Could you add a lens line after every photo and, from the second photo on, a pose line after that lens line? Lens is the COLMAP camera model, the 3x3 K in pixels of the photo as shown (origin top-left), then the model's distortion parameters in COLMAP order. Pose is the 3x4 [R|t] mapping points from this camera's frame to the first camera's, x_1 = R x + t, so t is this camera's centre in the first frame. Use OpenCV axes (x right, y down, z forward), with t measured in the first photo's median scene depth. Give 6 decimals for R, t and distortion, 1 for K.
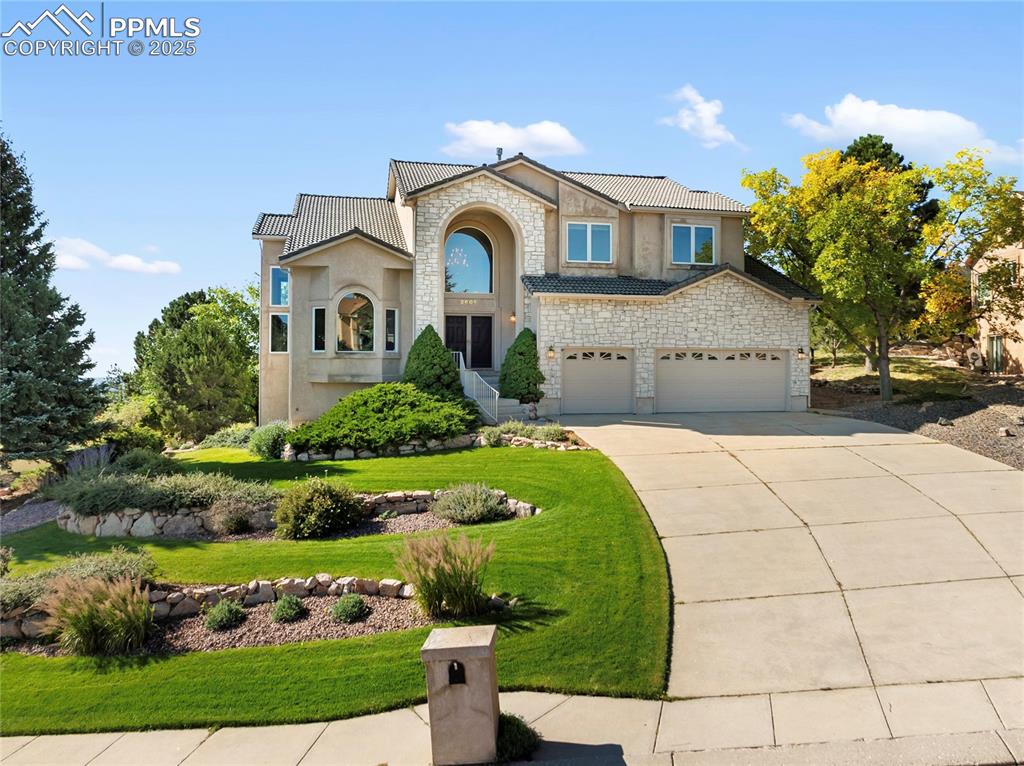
lens RADIAL K [[759.1, 0, 559.2], [0, 759.1, 357.5], [0, 0, 1]] dist [-0.021637, -0.003990]
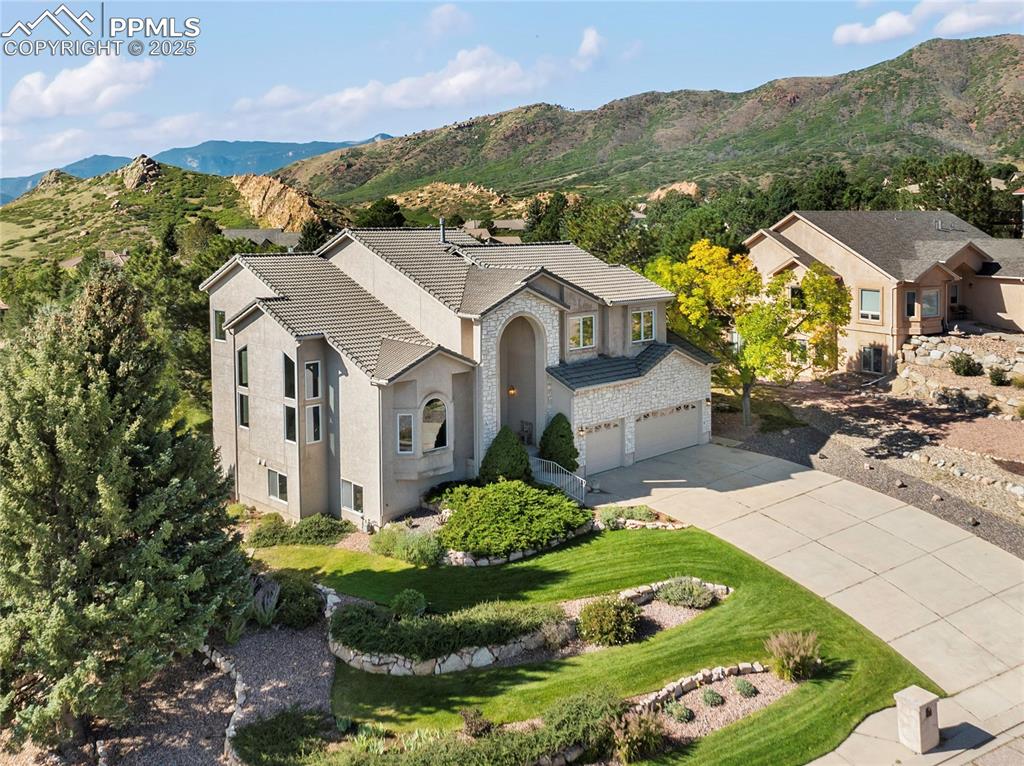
lens RADIAL K [[875.1, 0, 483.7], [0, 875.1, 266.7], [0, 0, 1]] dist [-0.005206, -0.040550]
pose [[0.885542, -0.030098, 0.463583, -0.808518], [0.008719, 0.998800, 0.048192, -0.347530], [-0.464478, -0.038634, 0.884742, -0.209530]]
